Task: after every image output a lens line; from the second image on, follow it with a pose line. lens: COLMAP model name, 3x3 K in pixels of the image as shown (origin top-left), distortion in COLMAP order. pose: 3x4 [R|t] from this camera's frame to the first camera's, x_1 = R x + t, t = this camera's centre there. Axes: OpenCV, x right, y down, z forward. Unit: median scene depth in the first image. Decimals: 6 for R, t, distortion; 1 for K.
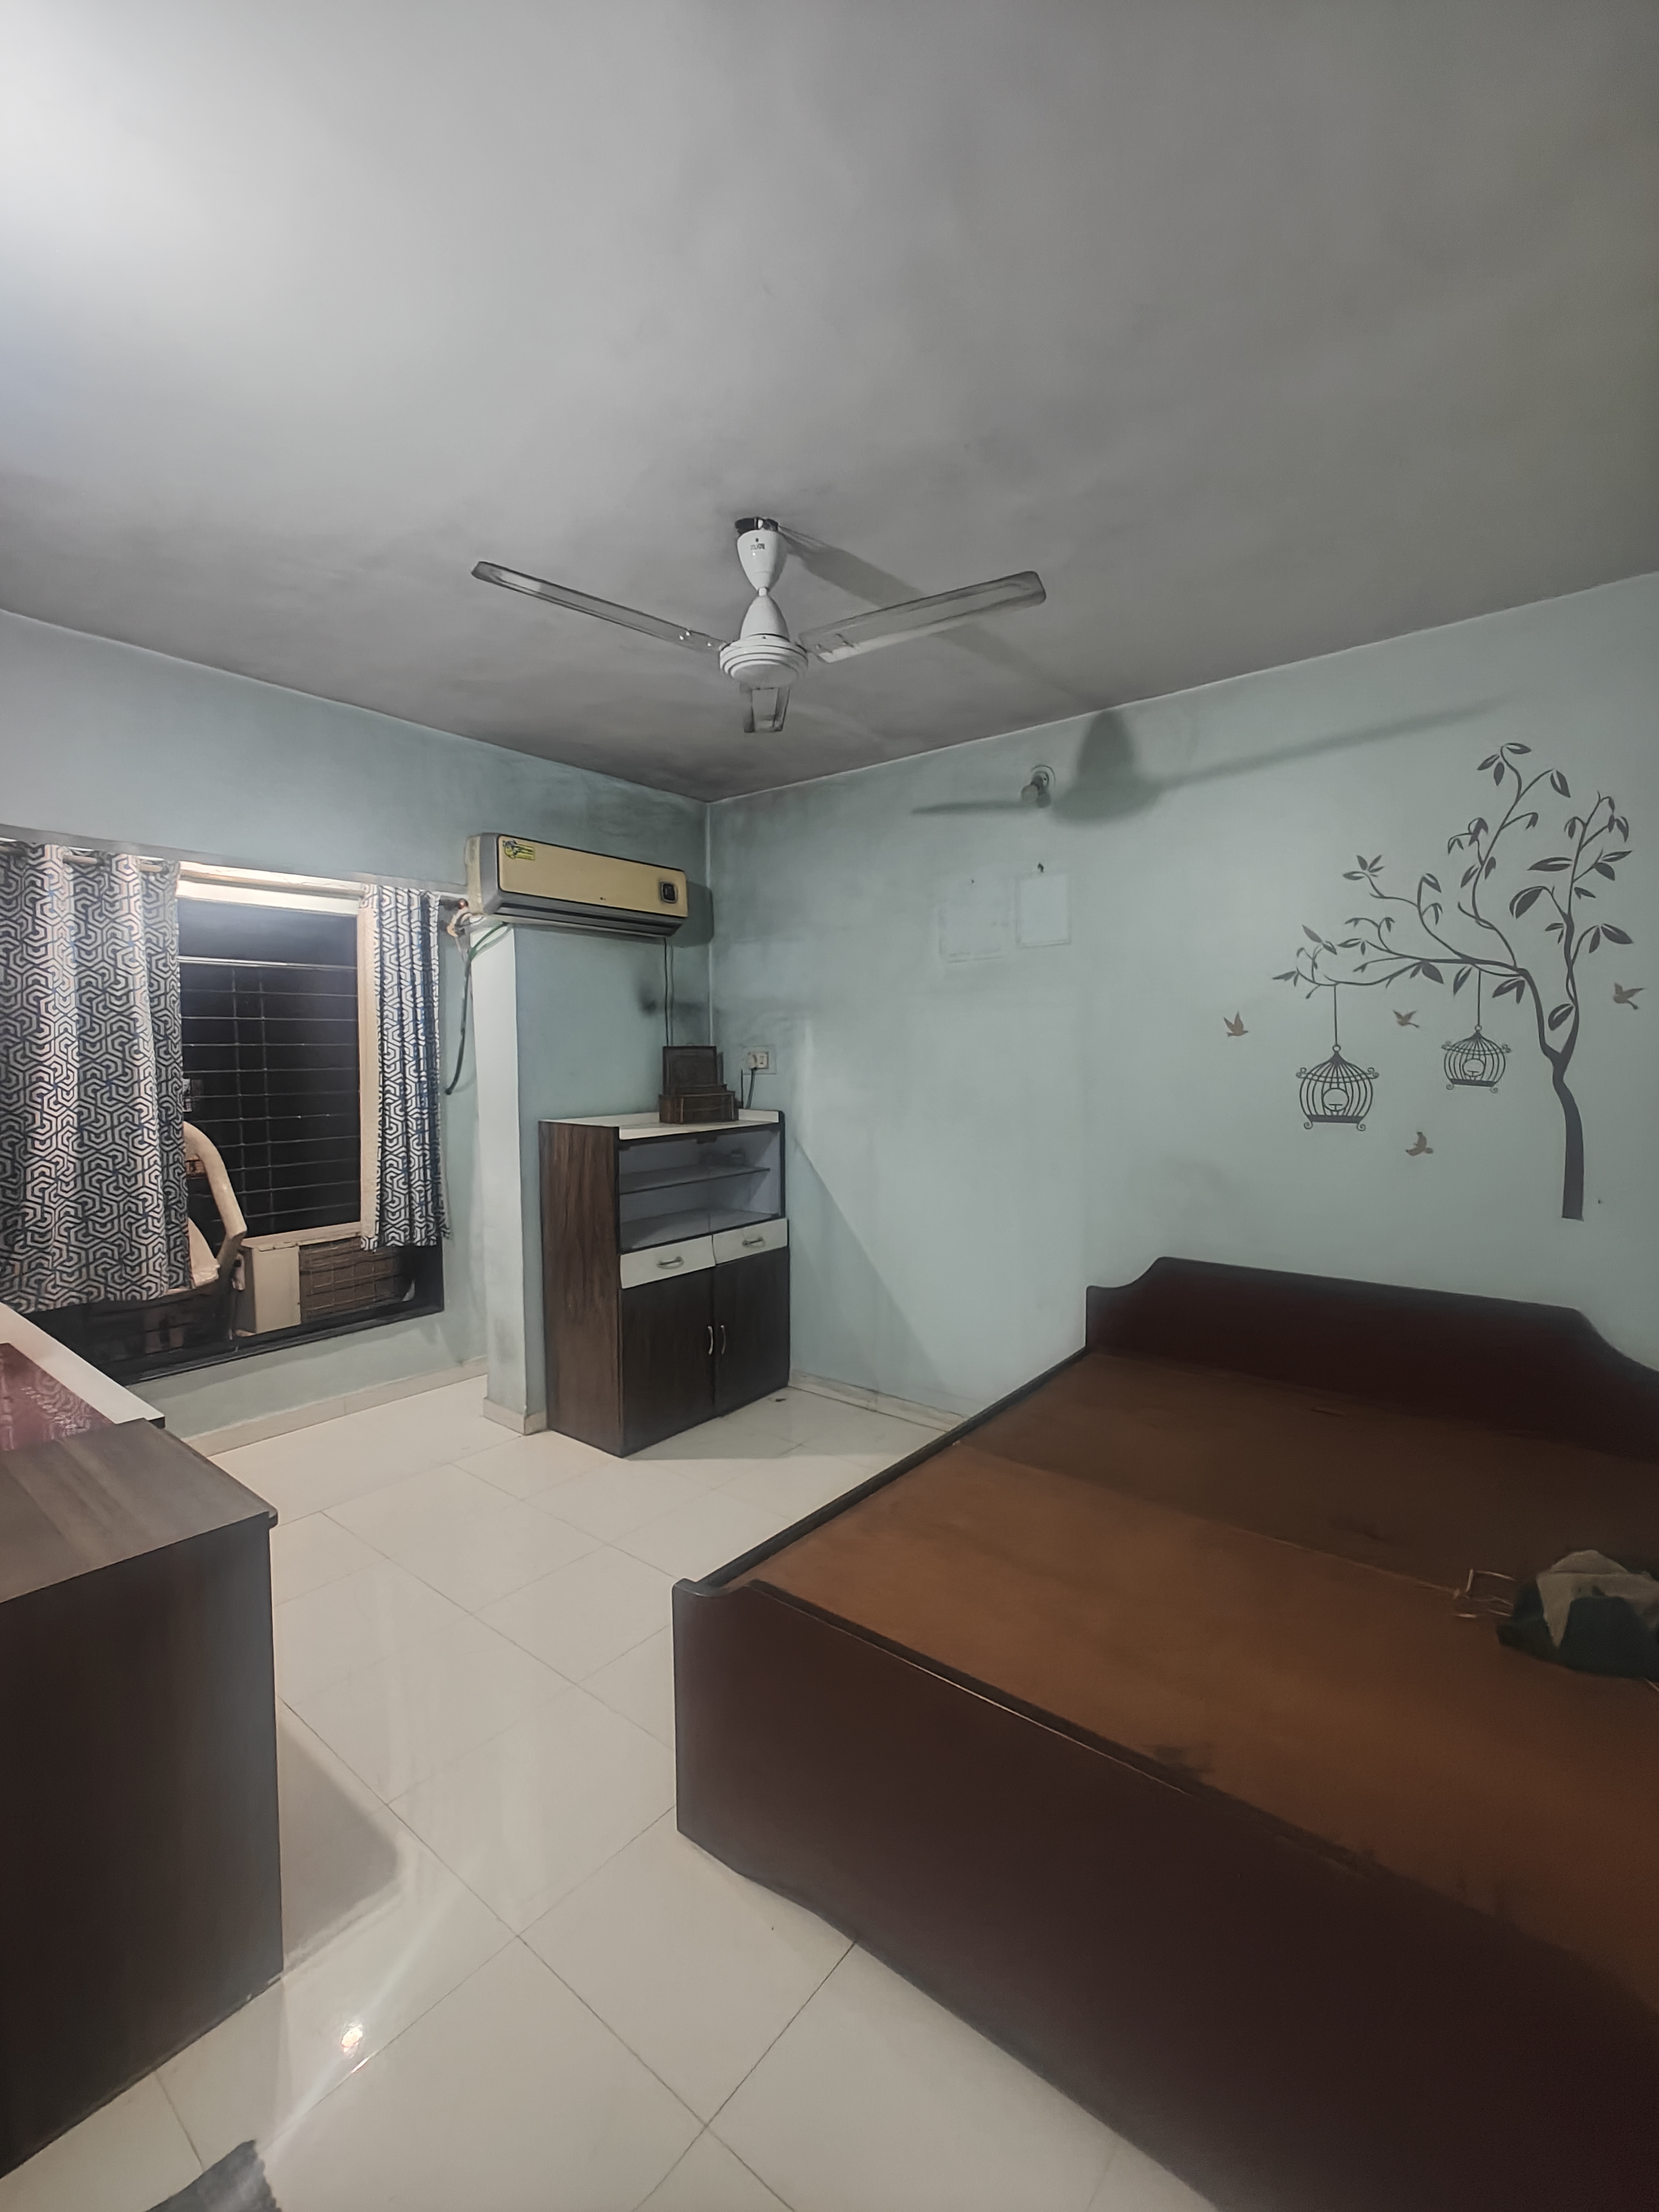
lens RADIAL K [[927.1, 0, 821.9], [0, 927.1, 1105.3], [0, 0, 1]] dist [-0.001046, -0.000687]
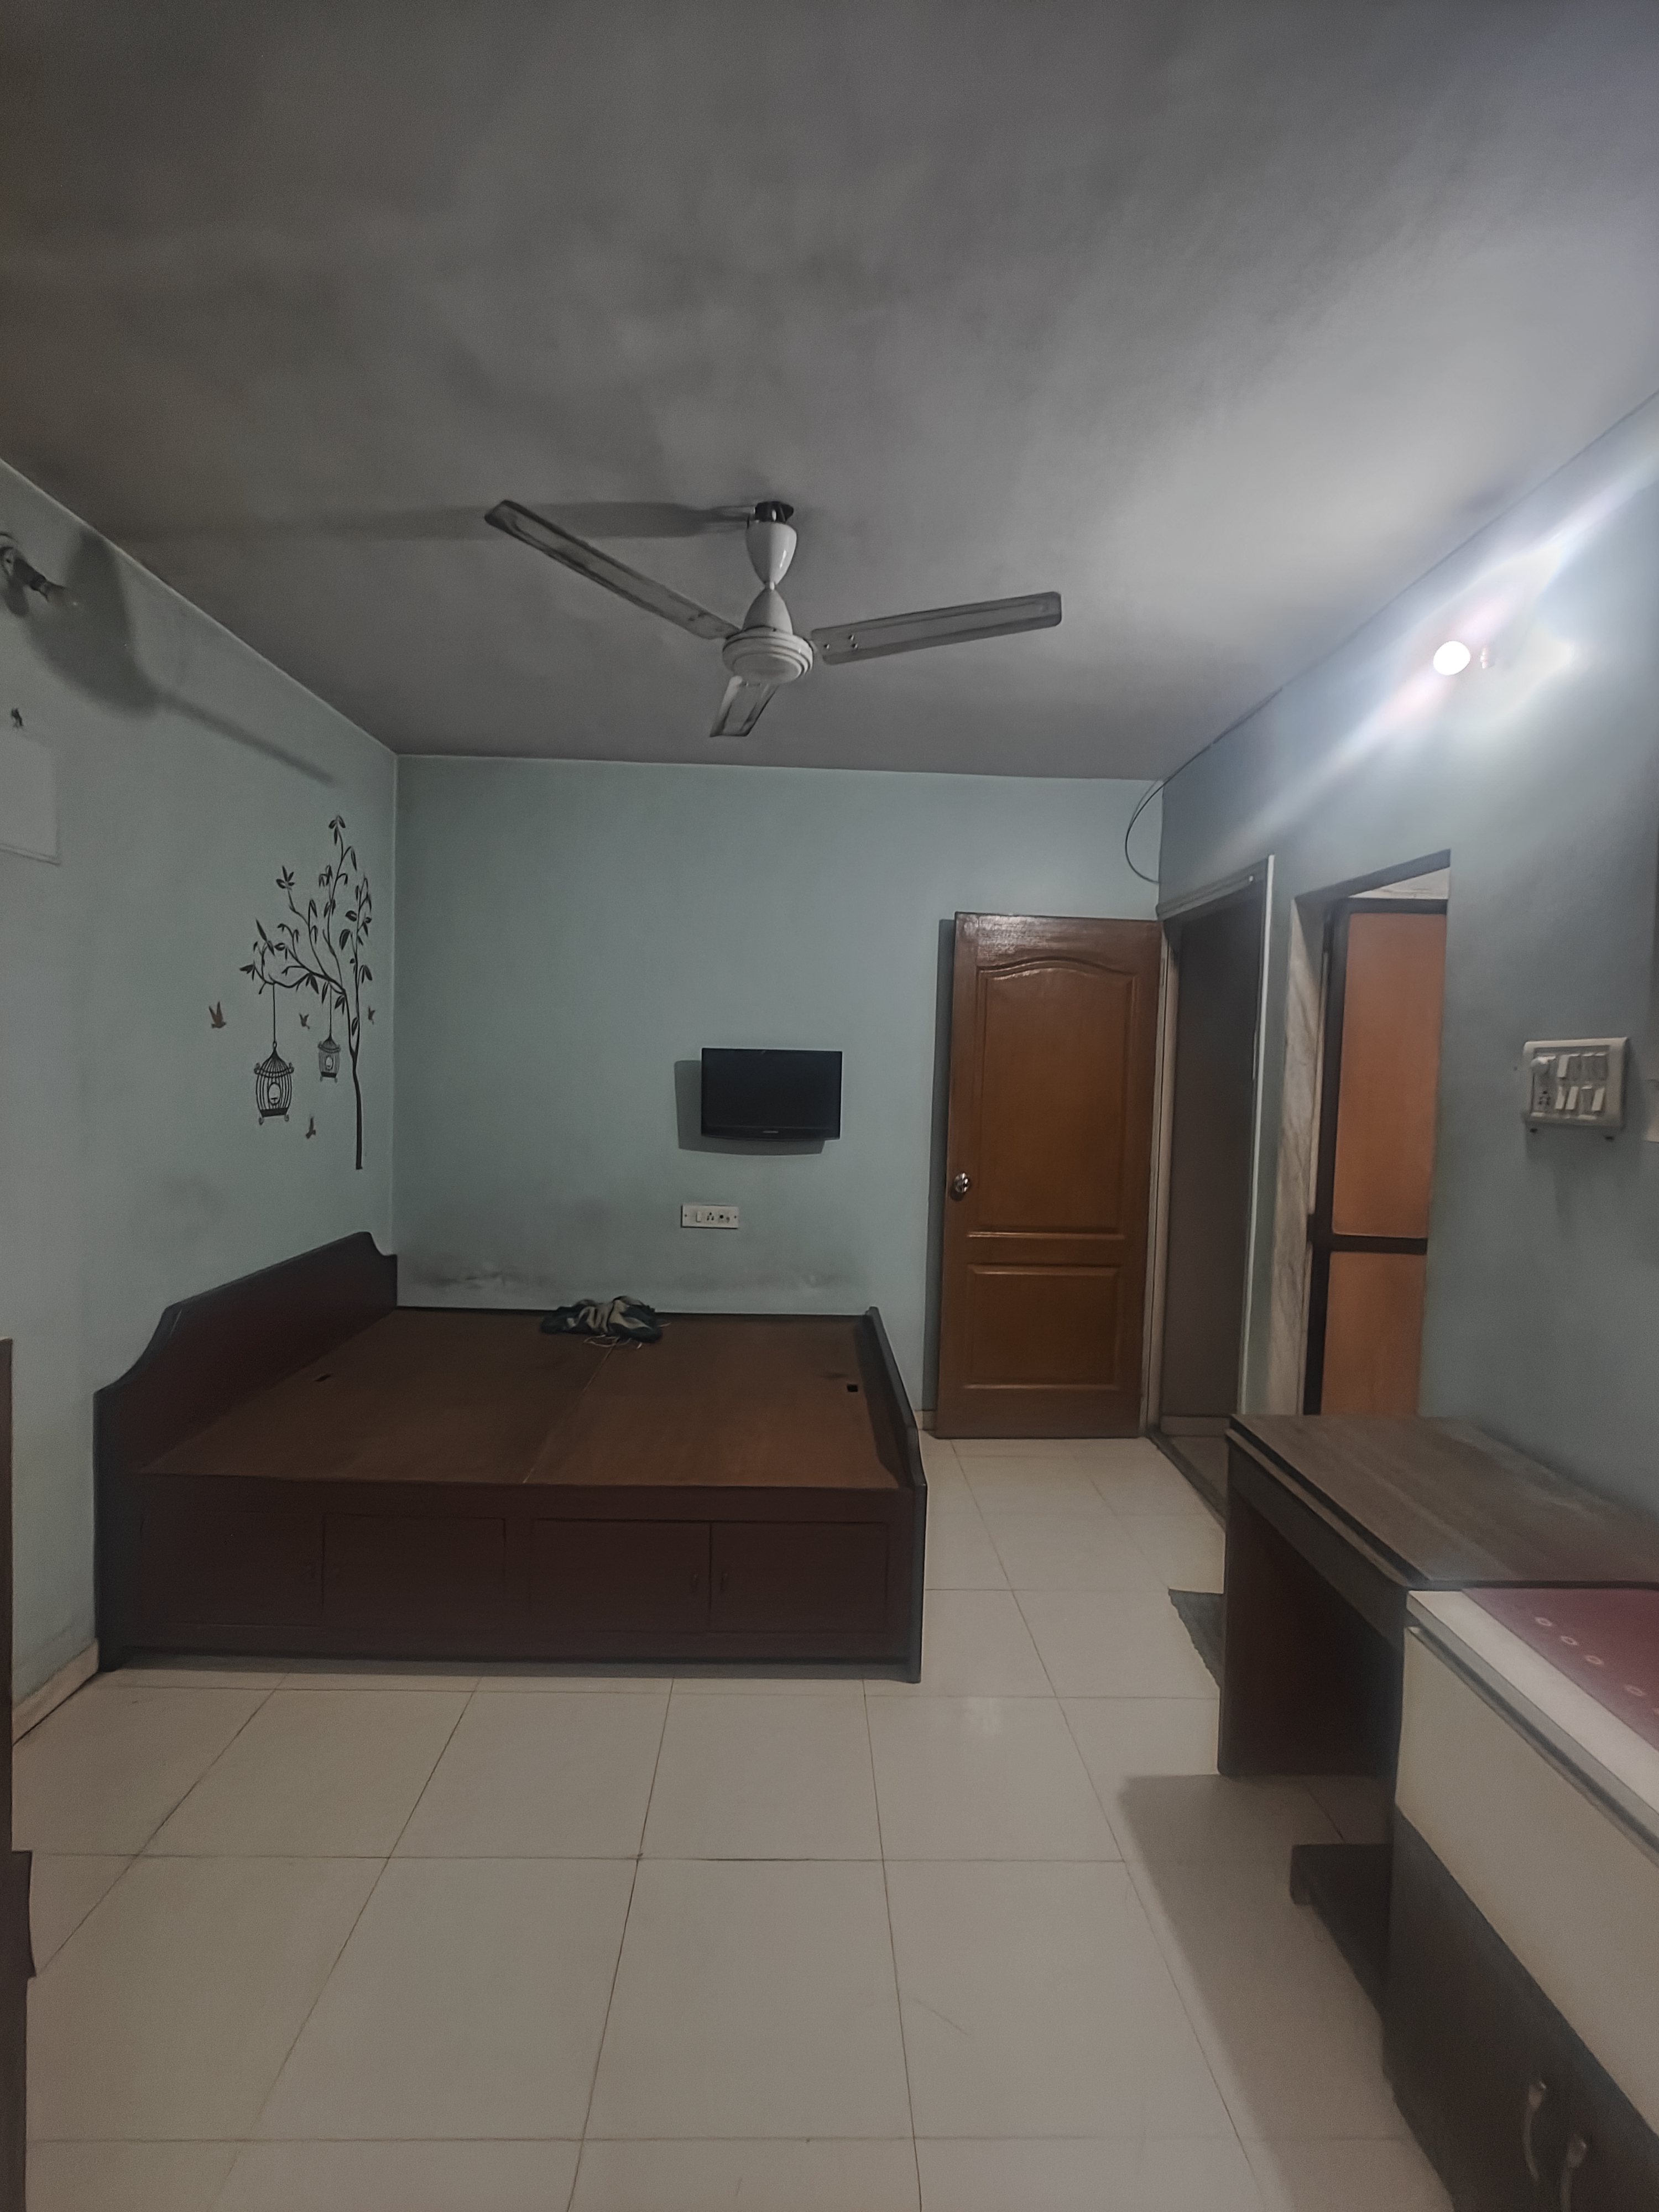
lens RADIAL K [[927.1, 0, 821.9], [0, 927.1, 1105.3], [0, 0, 1]] dist [-0.001046, -0.000687]
pose [[-0.643124, -0.039968, 0.764718, -0.664056], [0.025599, 0.996957, 0.073635, -0.056098], [-0.765334, 0.066933, -0.640144, 1.238136]]
